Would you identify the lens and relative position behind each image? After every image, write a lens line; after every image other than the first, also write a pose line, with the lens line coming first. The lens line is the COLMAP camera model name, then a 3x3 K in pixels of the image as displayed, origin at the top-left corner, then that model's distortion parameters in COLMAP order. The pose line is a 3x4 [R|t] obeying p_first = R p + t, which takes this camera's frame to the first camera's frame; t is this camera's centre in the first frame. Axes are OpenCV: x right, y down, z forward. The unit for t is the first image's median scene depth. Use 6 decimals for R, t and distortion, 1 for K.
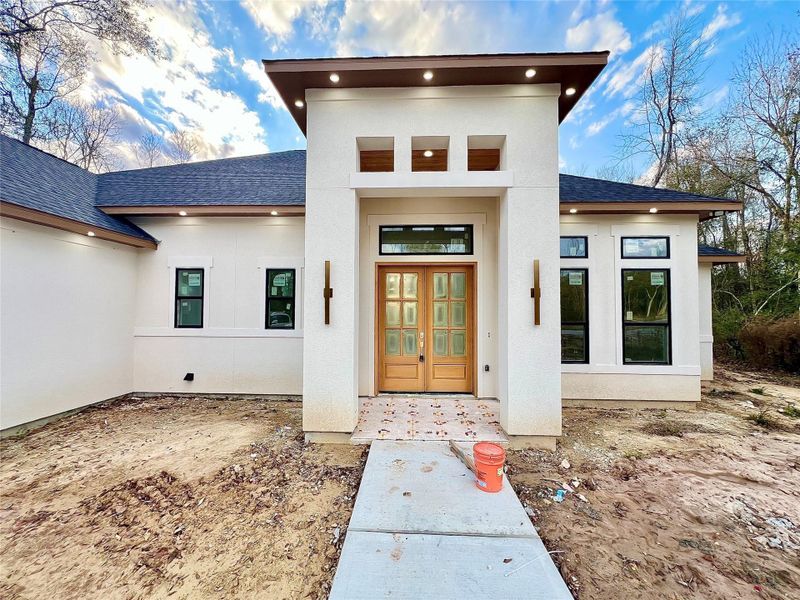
lens RADIAL K [[320.8, 0, 400.0], [0, 320.8, 300.0], [0, 0, 1]] dist [-0.000332, 0.000094]
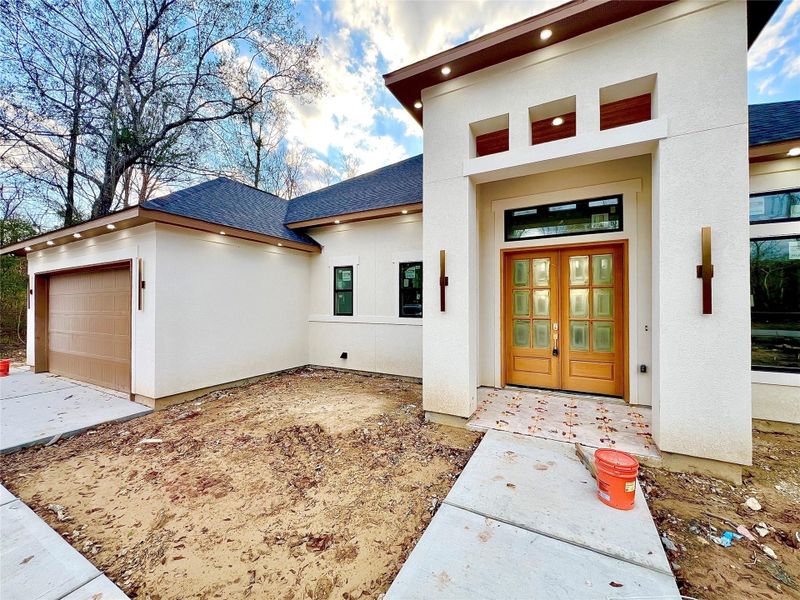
lens RADIAL K [[320.8, 0, 400.0], [0, 320.8, 300.0], [0, 0, 1]] dist [-0.000332, 0.000094]
pose [[0.897396, -0.009463, -0.441125, 0.100917], [0.017795, 0.999733, 0.014755, 0.019389], [0.440867, -0.021090, 0.897324, 0.002907]]
